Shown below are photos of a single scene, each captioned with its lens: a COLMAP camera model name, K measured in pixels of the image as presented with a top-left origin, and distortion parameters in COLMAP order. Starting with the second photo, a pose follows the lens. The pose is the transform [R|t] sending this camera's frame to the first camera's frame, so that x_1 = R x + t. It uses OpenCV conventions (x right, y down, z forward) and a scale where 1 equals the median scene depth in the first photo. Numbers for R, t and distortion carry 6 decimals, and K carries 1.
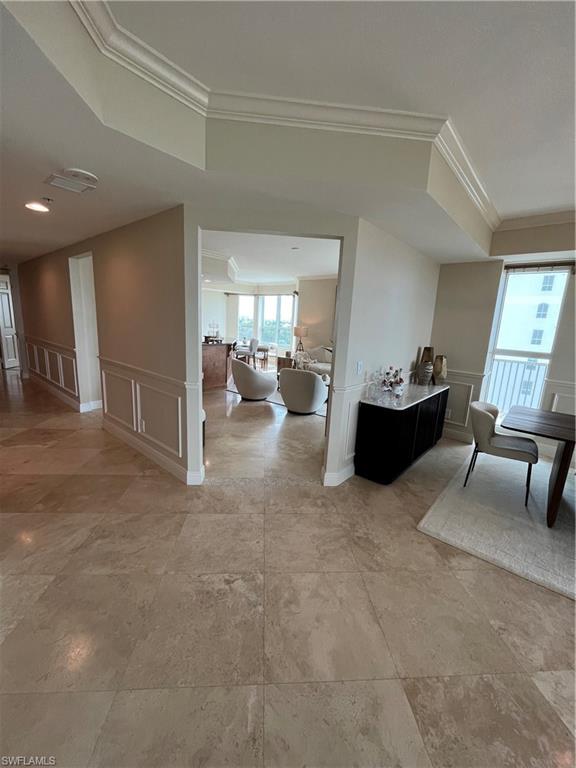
lens RADIAL K [[314.1, 0, 287.0], [0, 314.1, 381.1], [0, 0, 1]] dist [-0.001687, -0.000142]
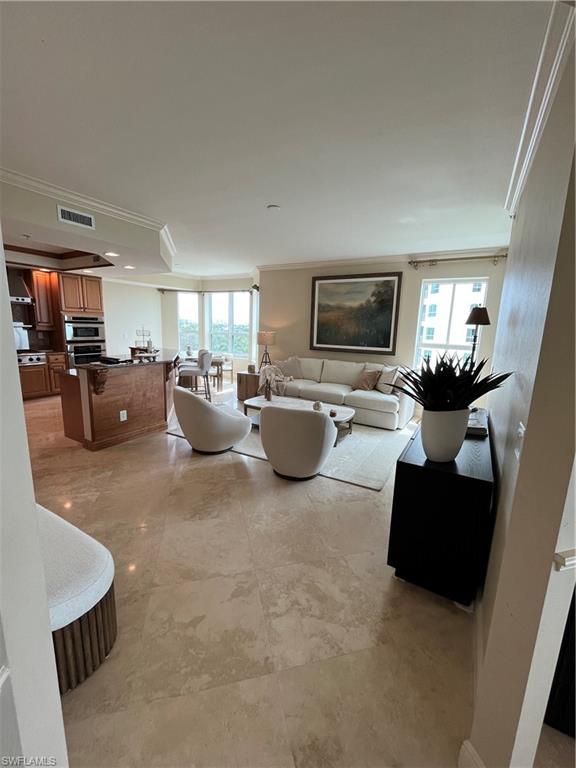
lens RADIAL K [[314.1, 0, 288.1], [0, 314.1, 383.2], [0, 0, 1]] dist [-0.001687, -0.000142]
pose [[0.982932, -0.048509, 0.177459, -0.043534], [0.048747, 0.998807, 0.003017, -0.048386], [-0.177393, 0.005685, 0.984124, 0.242665]]
